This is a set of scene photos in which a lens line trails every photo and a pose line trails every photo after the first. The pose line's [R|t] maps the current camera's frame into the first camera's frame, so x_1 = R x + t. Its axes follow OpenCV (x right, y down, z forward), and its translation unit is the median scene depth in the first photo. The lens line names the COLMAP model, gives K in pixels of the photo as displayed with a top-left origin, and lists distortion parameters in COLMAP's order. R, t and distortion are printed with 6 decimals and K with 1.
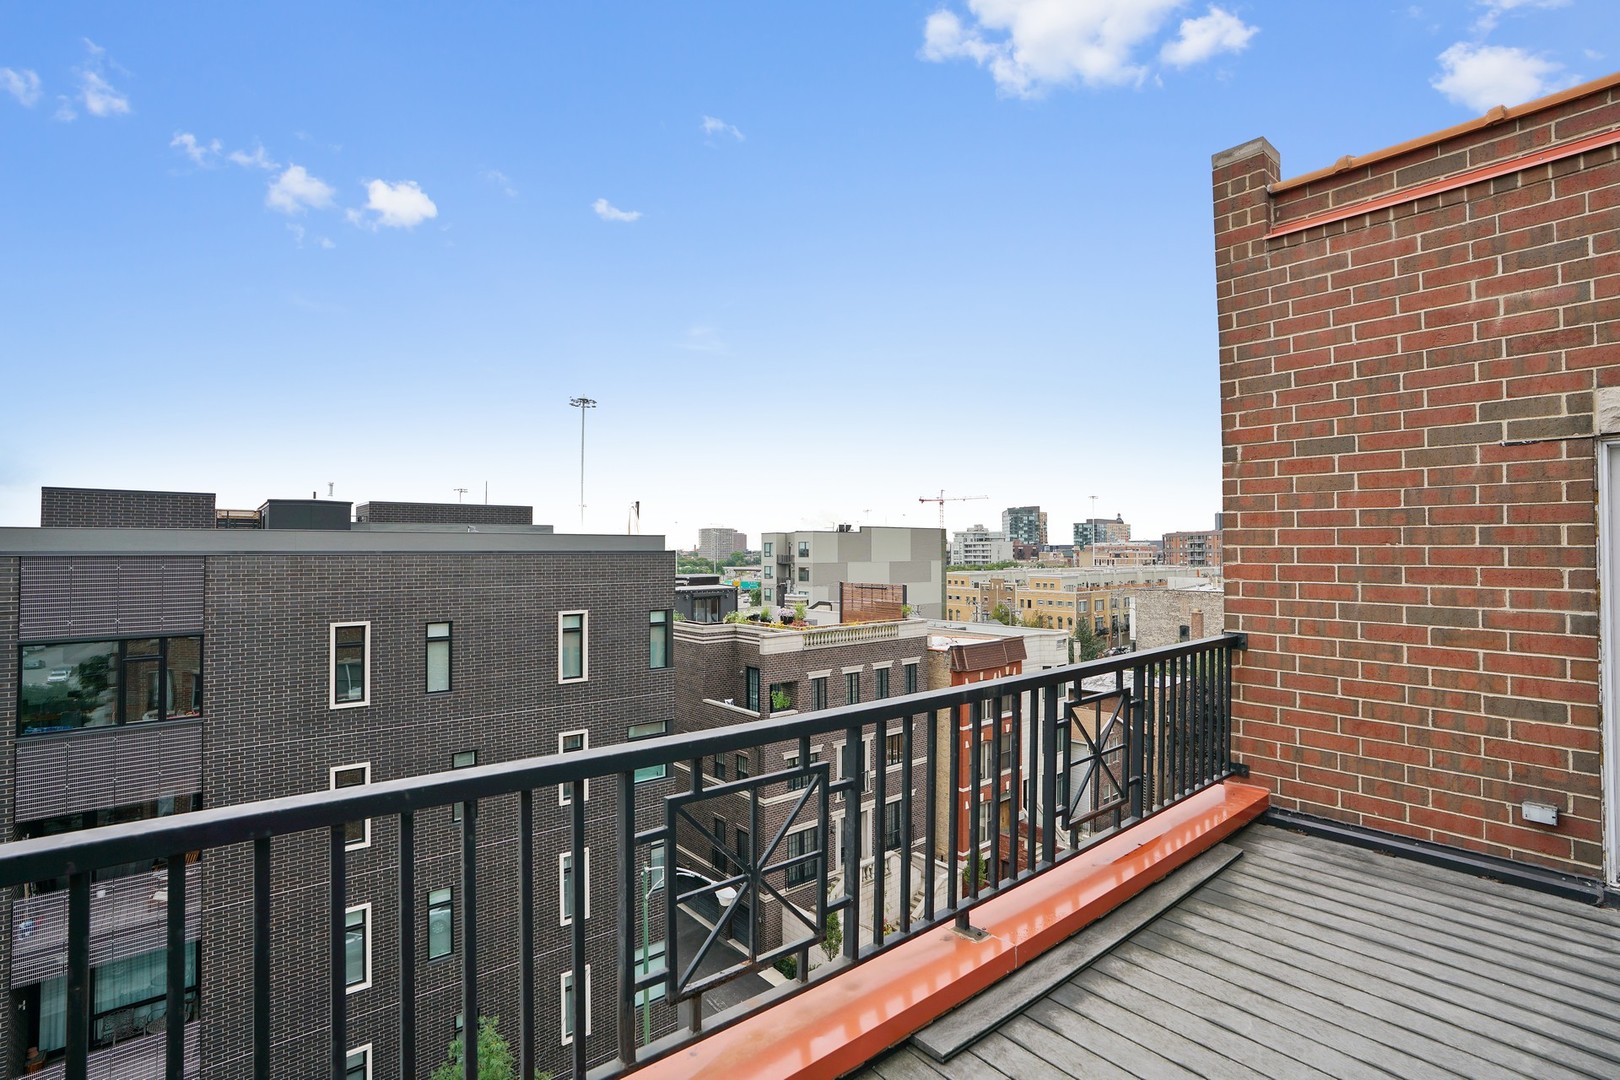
lens RADIAL K [[740.8, 0, 817.4], [0, 740.8, 549.6], [0, 0, 1]] dist [-0.003368, -0.000580]
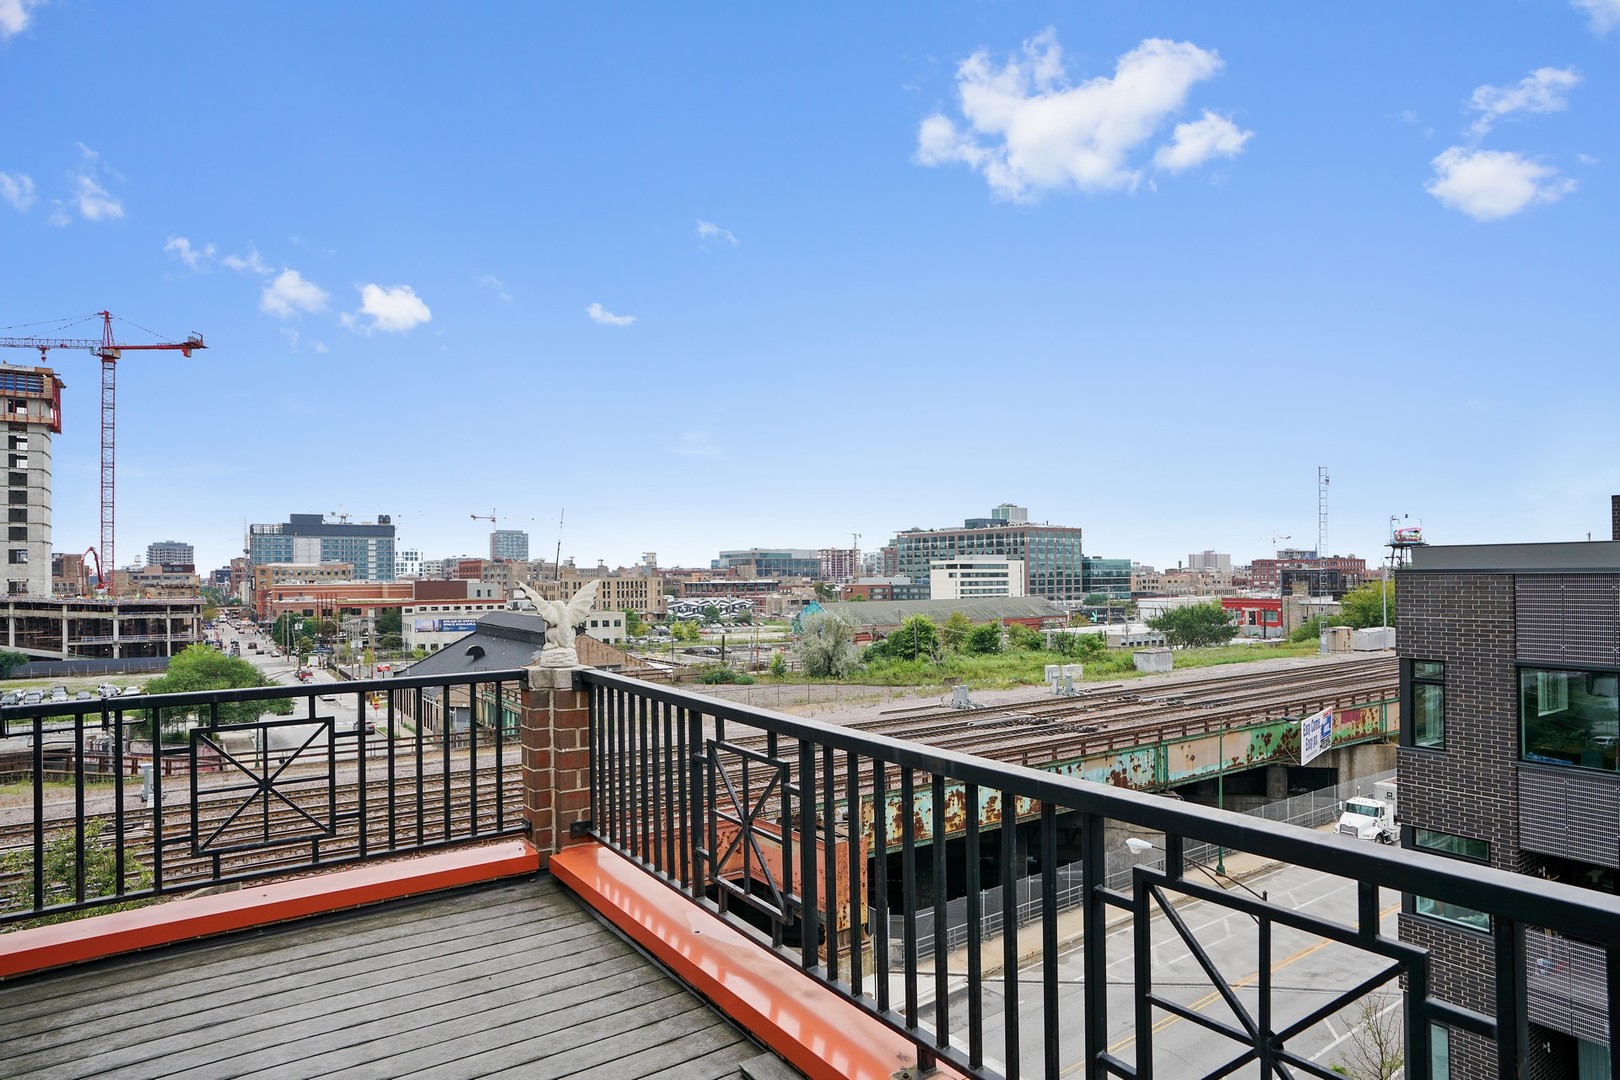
lens RADIAL K [[891.6, 0, 812.1], [0, 891.6, 527.7], [0, 0, 1]] dist [-0.027347, 0.001761]
pose [[-0.072352, -0.051100, -0.996069, 1.117864], [0.006183, 0.998645, -0.051681, 0.000337], [0.997360, -0.009898, -0.071938, 0.930562]]
